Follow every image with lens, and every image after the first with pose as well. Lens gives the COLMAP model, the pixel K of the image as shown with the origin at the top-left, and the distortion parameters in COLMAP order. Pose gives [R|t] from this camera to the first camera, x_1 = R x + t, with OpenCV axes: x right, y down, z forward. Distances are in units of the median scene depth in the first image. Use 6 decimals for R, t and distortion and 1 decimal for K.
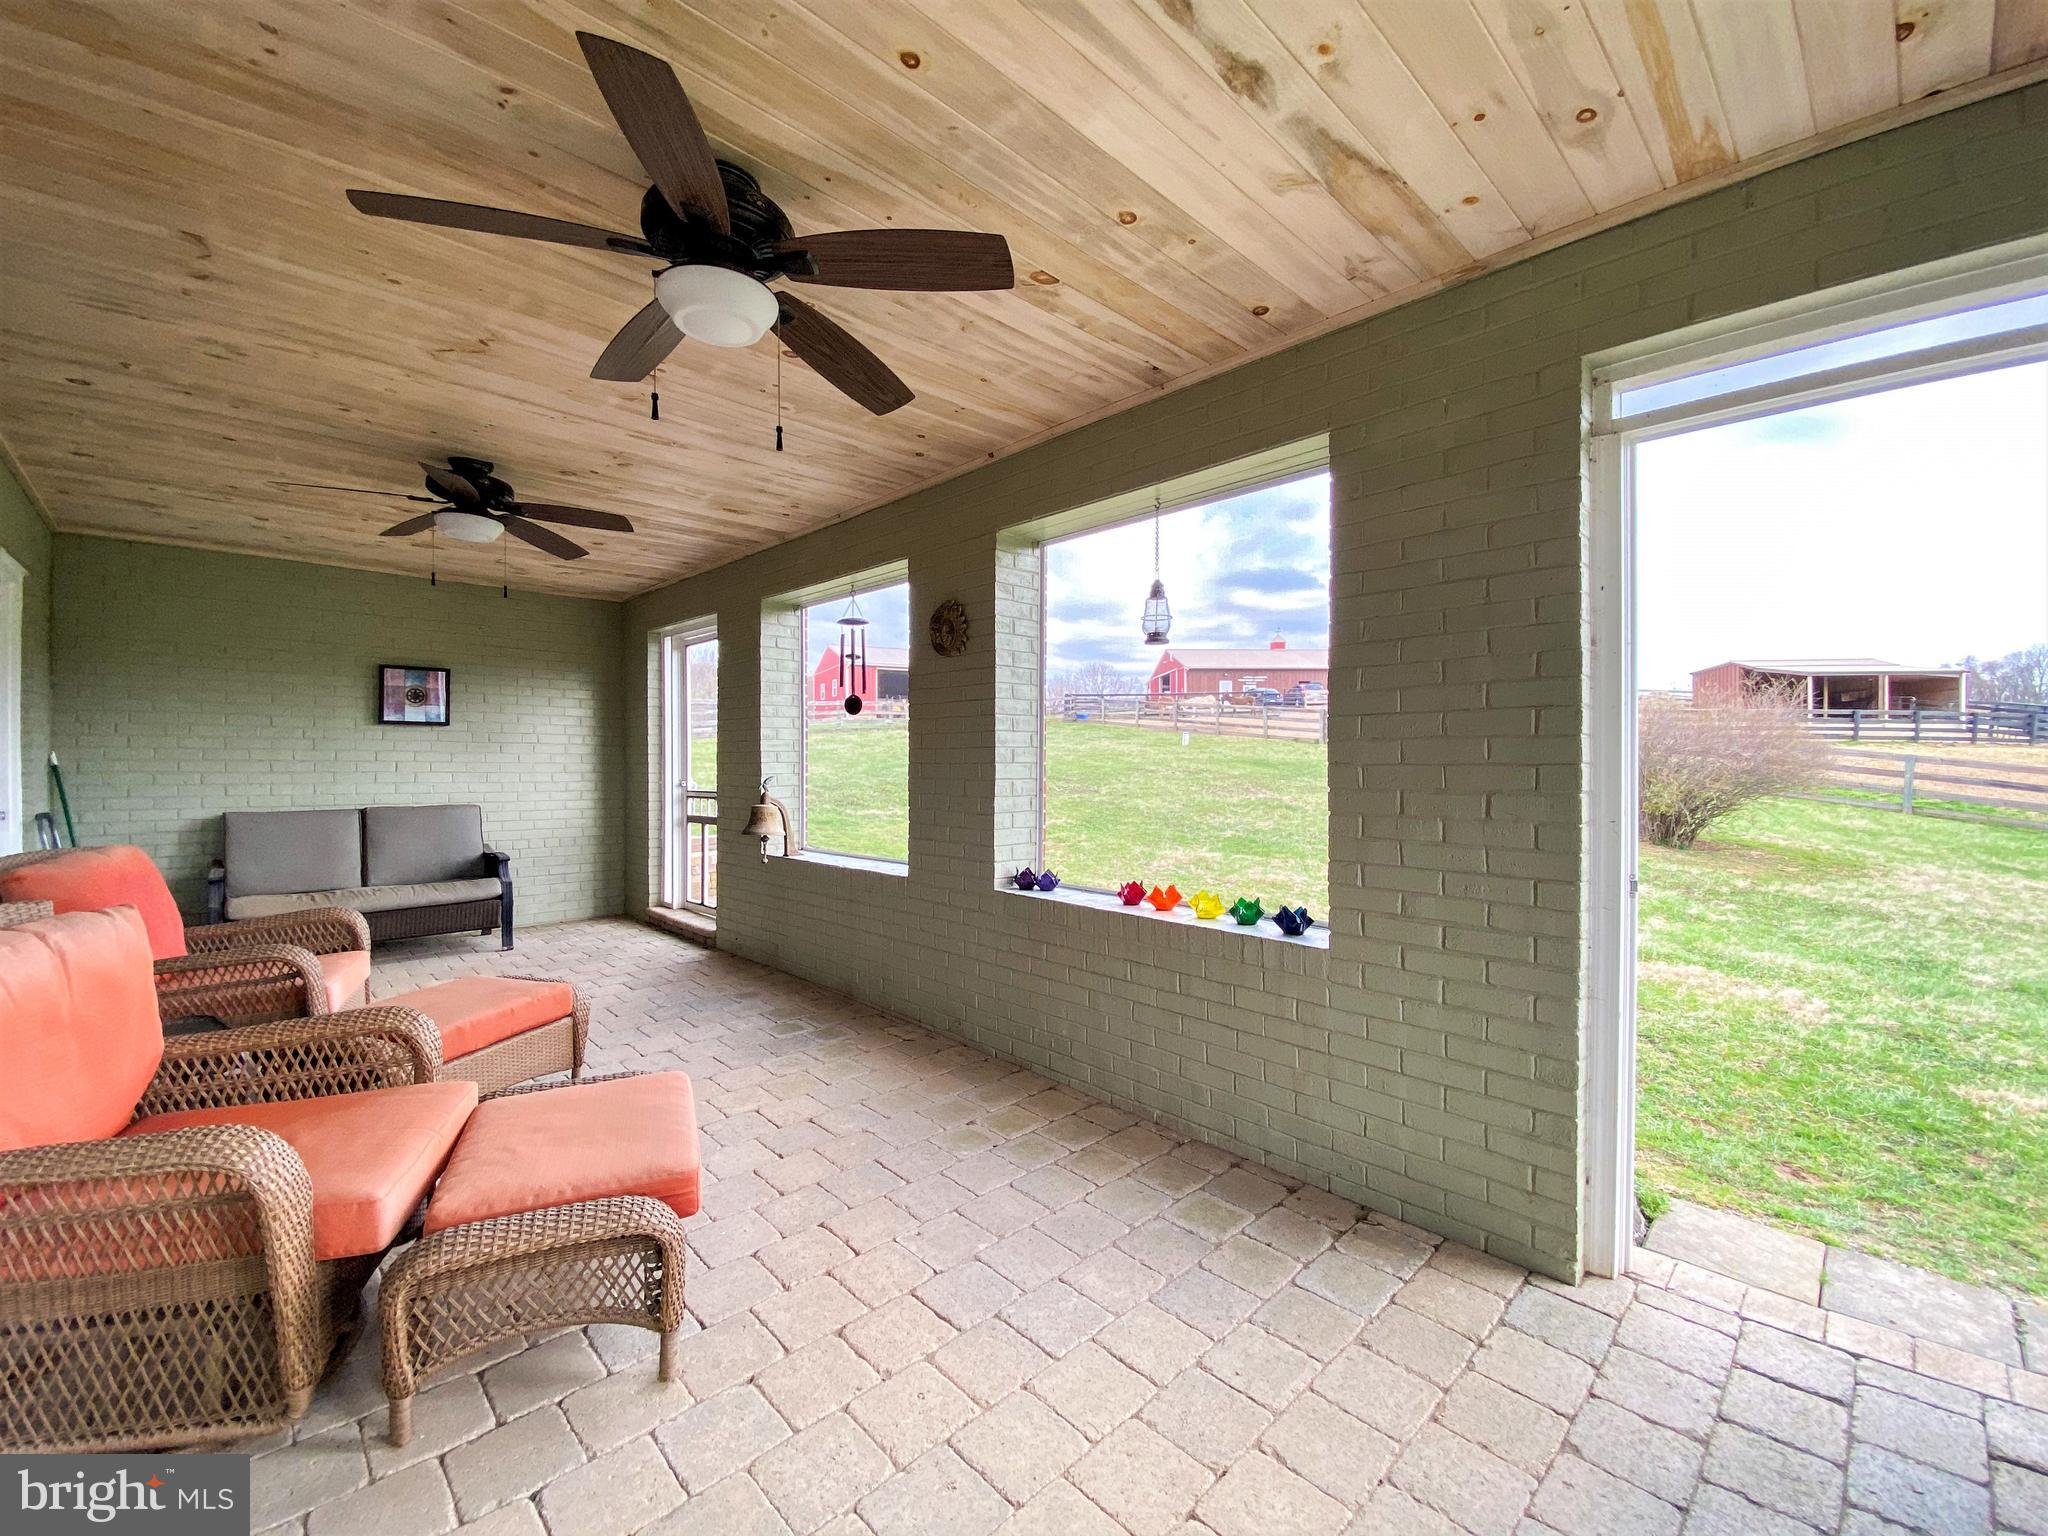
lens RADIAL K [[846.9, 0, 1029.3], [0, 846.9, 764.2], [0, 0, 1]] dist [-0.025585, -0.004644]
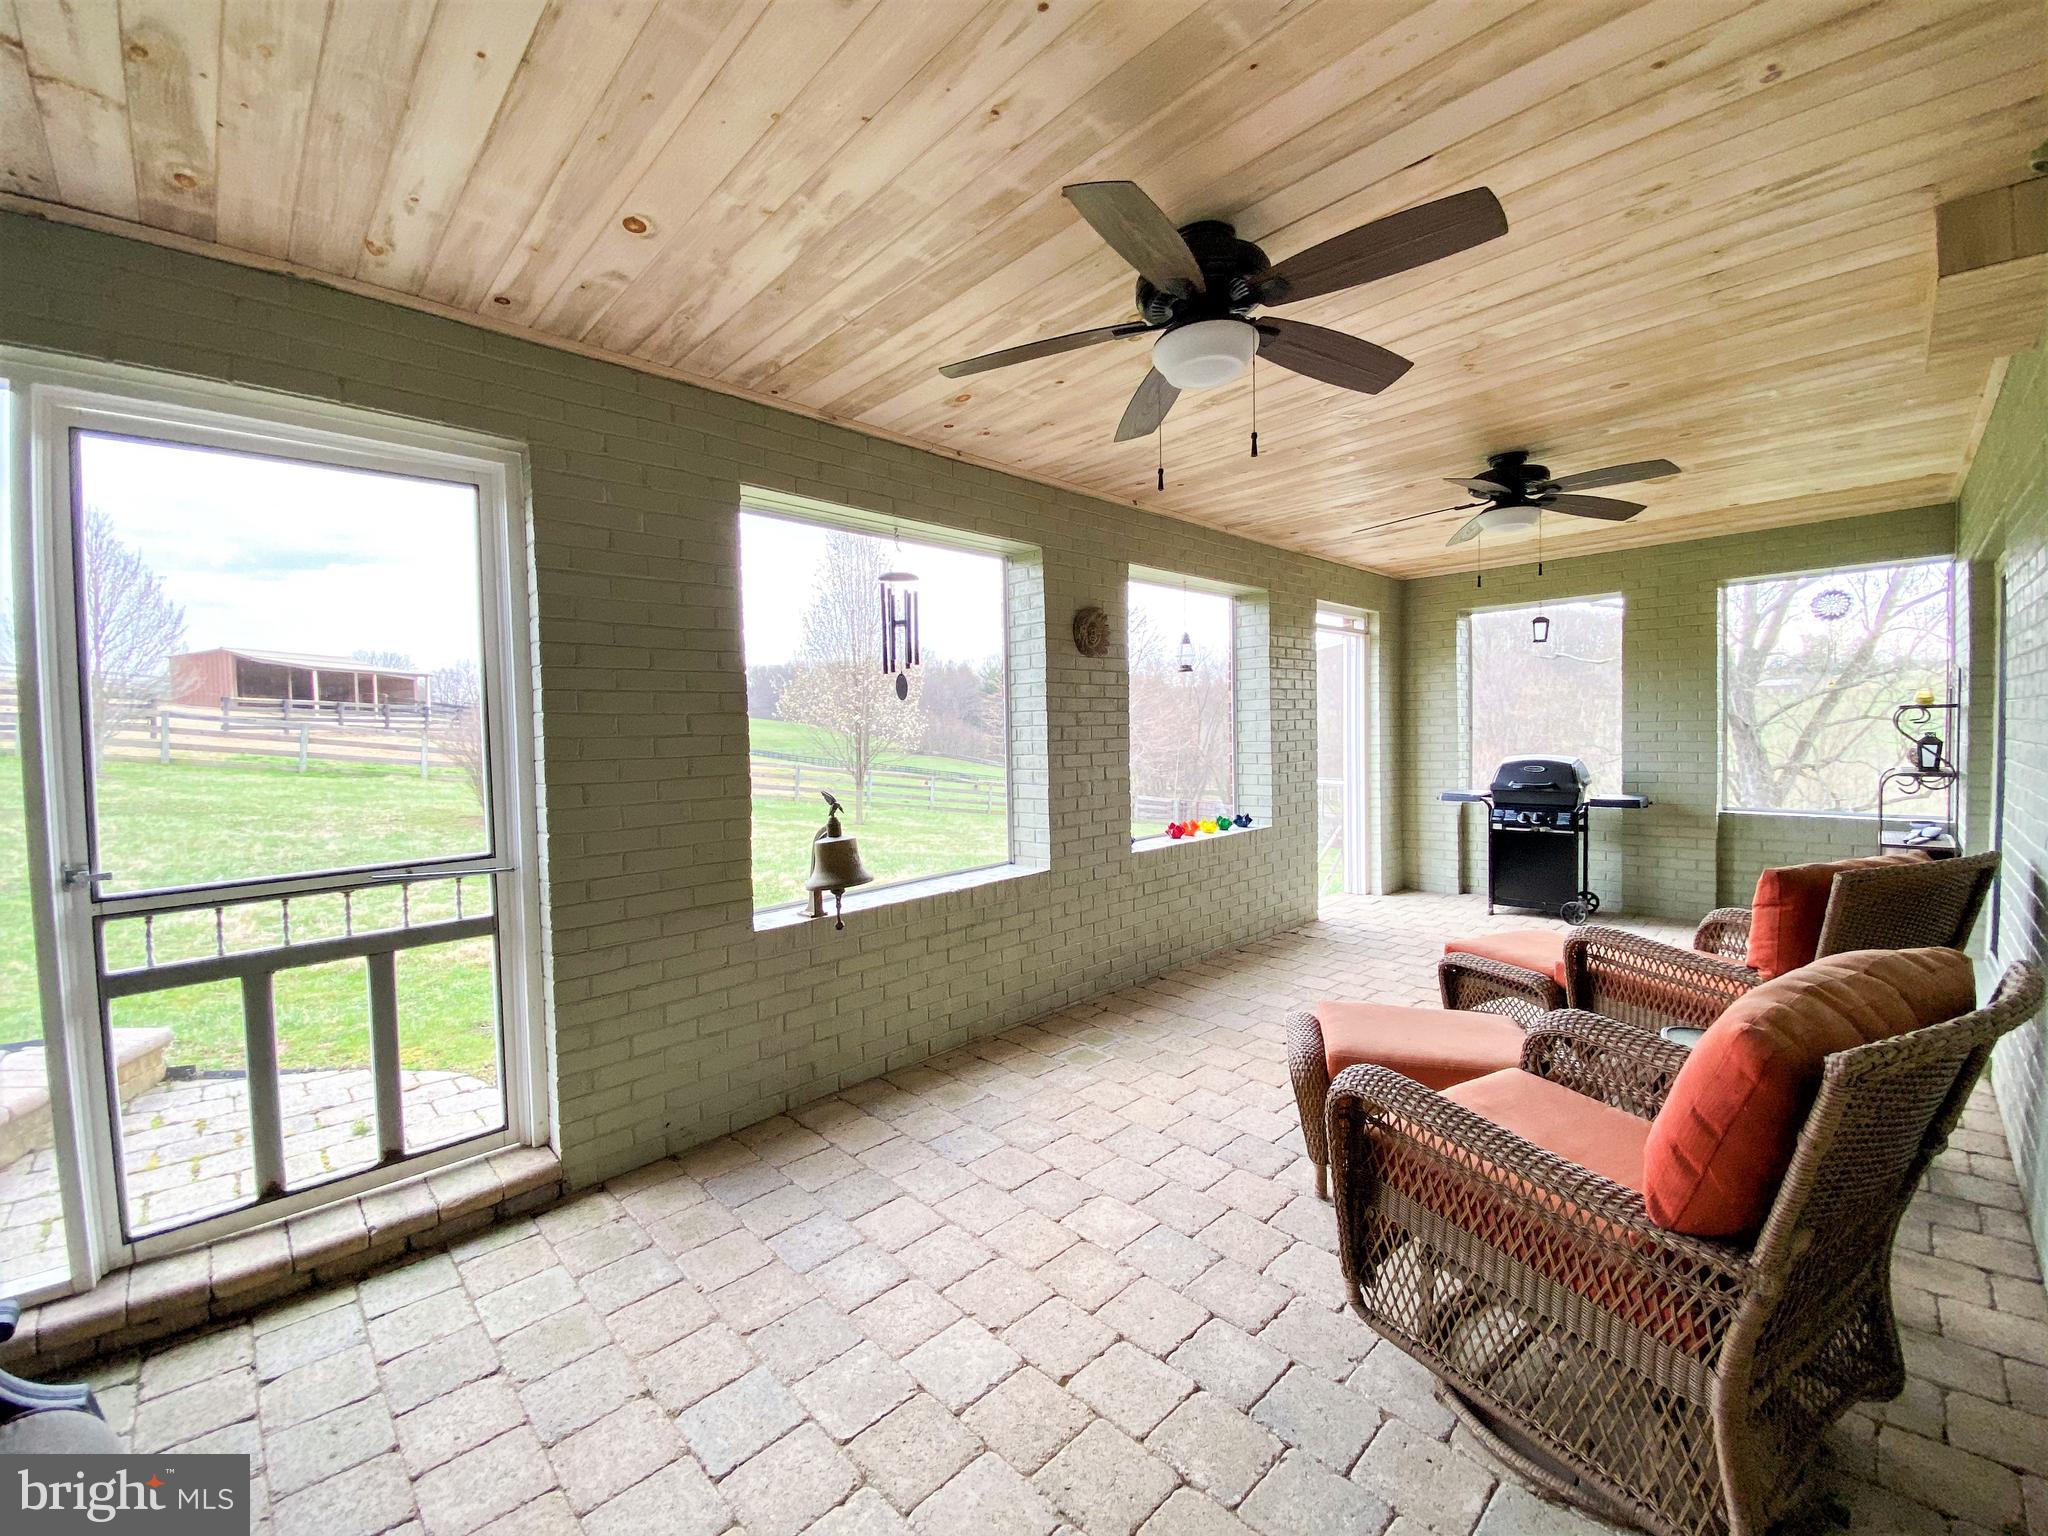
lens RADIAL K [[846.9, 0, 1029.3], [0, 846.9, 763.6], [0, 0, 1]] dist [-0.025585, -0.004644]
pose [[-0.023156, -0.040861, 0.998896, -1.252063], [0.030128, 0.998682, 0.041551, -0.037585], [-0.999278, 0.031057, -0.021895, 1.150069]]
